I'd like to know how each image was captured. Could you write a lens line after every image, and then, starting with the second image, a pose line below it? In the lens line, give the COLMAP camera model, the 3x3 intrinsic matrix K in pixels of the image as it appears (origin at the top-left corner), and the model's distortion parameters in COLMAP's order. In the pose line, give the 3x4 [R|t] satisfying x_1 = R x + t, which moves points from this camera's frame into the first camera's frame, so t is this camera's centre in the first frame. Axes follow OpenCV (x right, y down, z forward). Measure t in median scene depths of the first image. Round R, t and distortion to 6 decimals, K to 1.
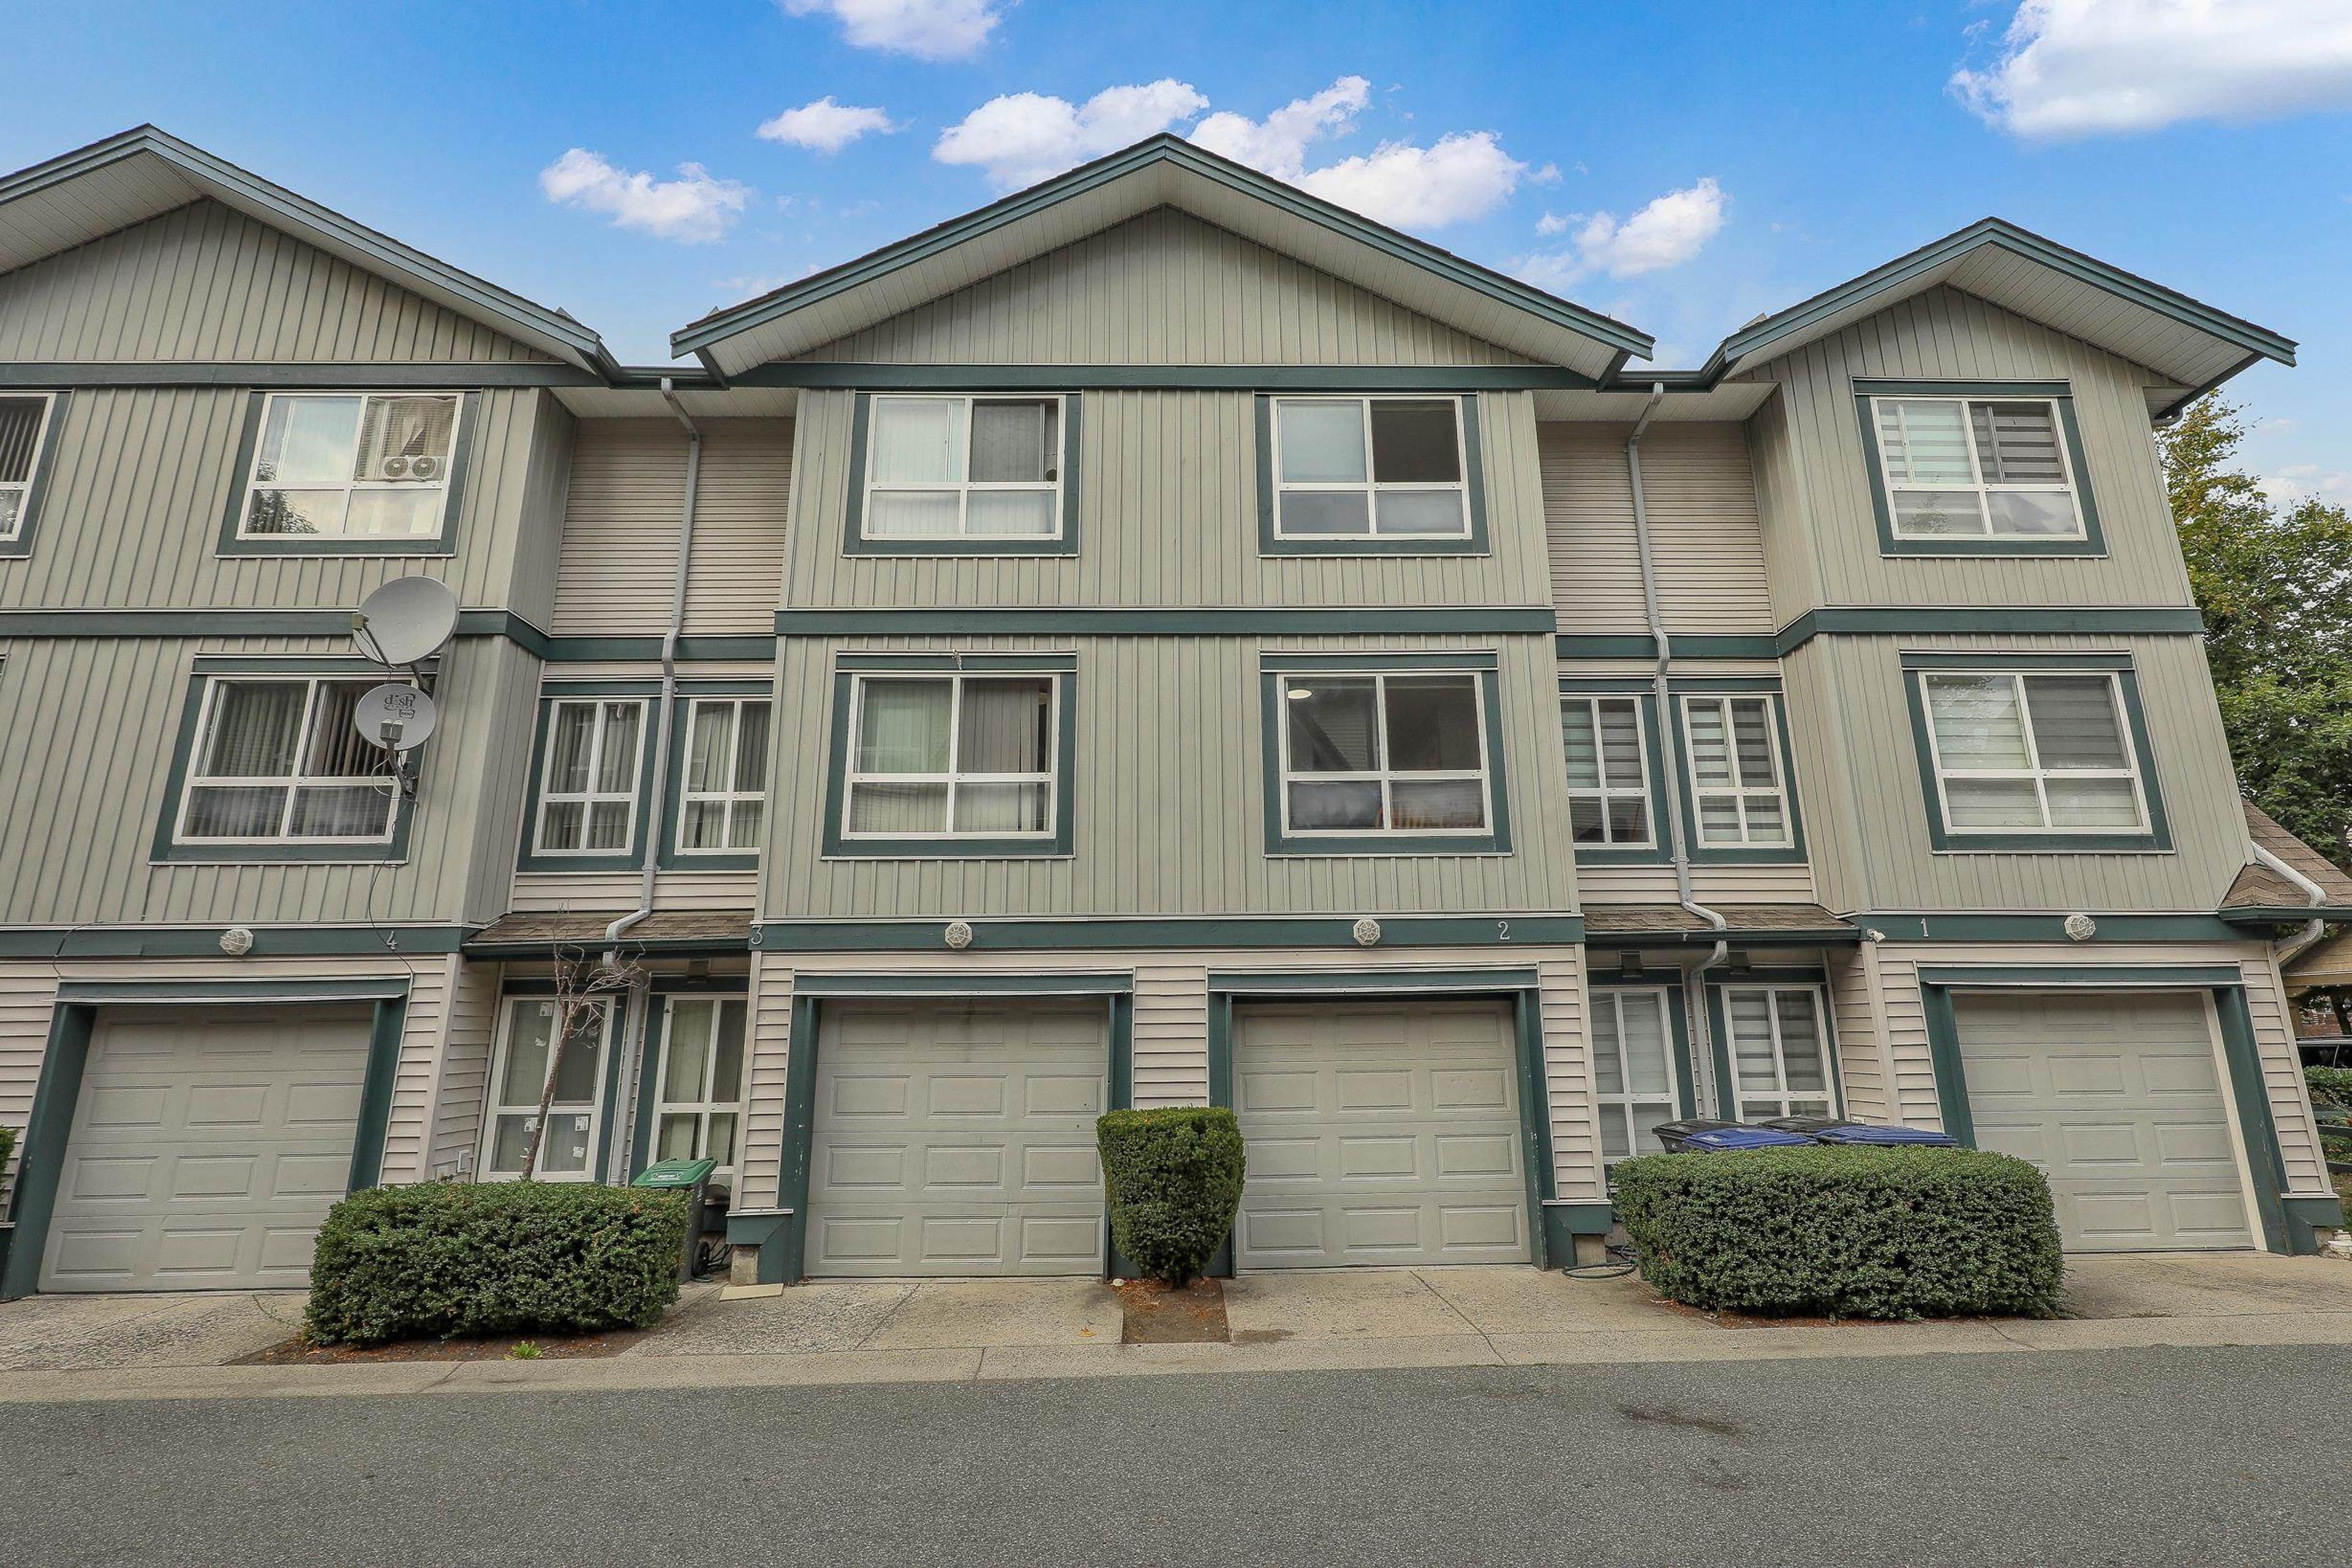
lens RADIAL K [[1036.7, 0, 1173.9], [0, 1036.7, 779.0], [0, 0, 1]] dist [0.001245, 0.000161]
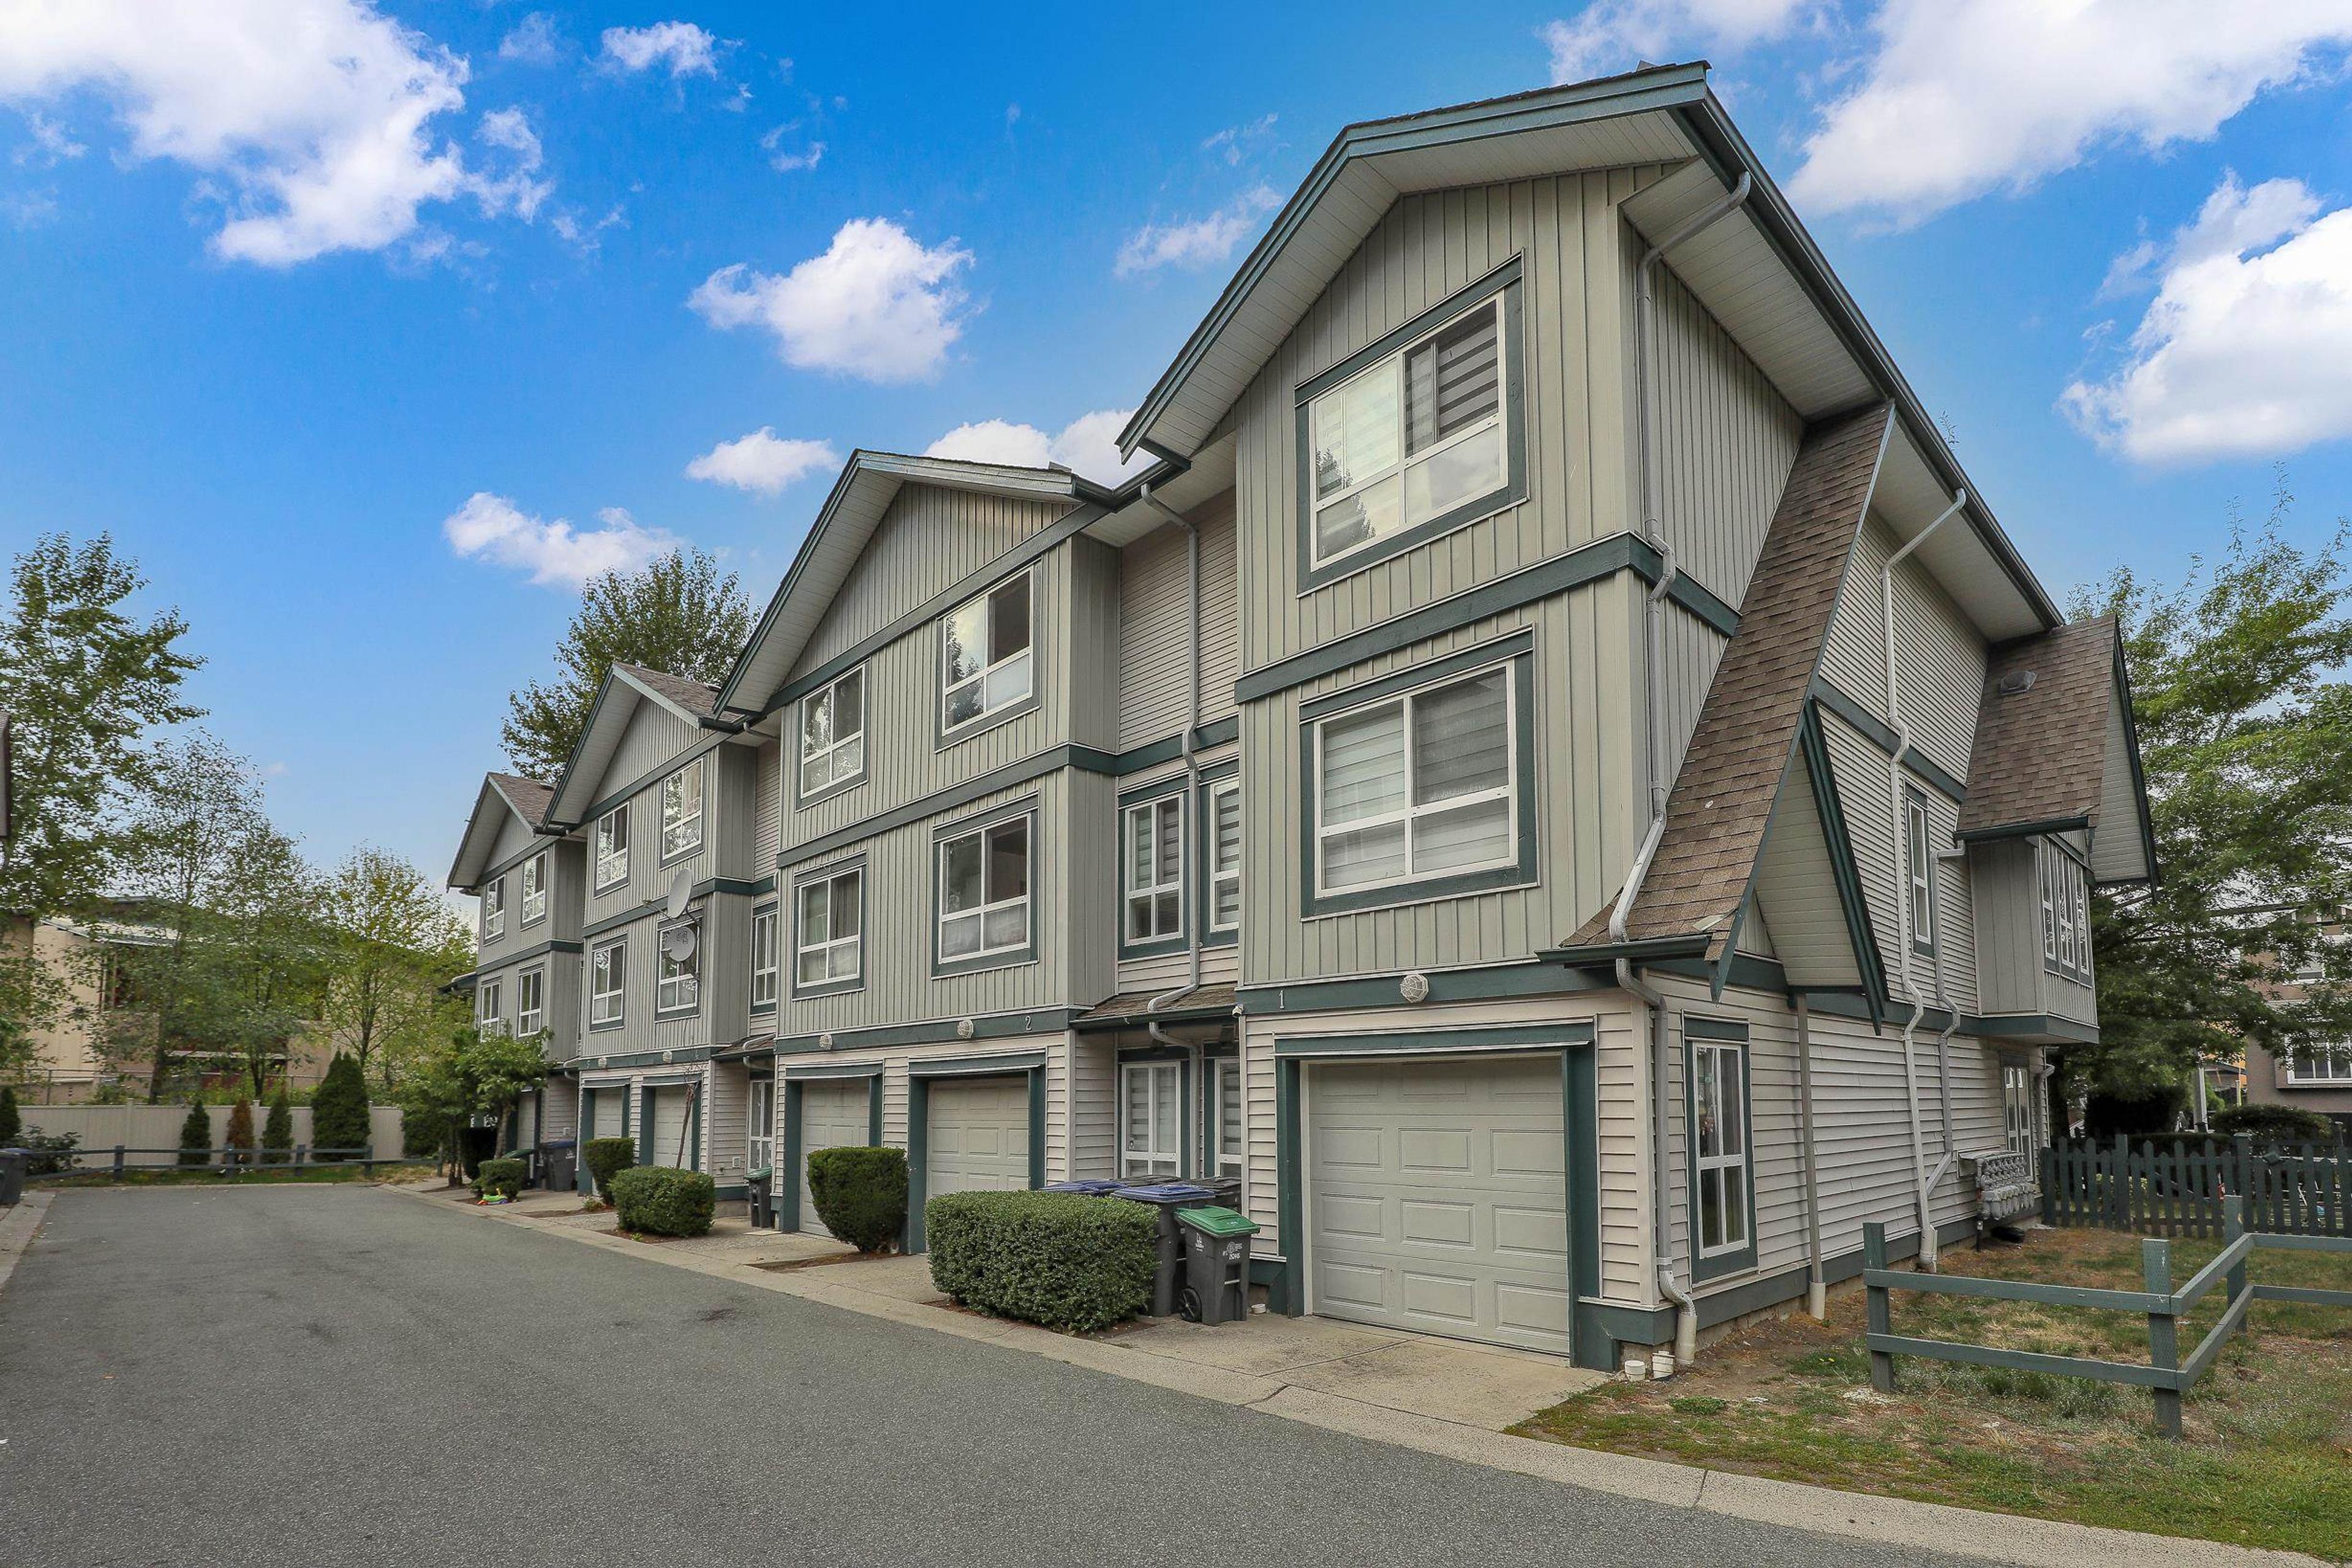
lens RADIAL K [[1939.7, 0, 1170.7], [0, 1939.7, 785.1], [0, 0, 1]] dist [0.088394, 0.001329]
pose [[0.463093, -0.136984, -0.875660, 1.590648], [0.216931, 0.975452, -0.037871, -0.007448], [0.859352, -0.172420, 0.481441, 0.025409]]
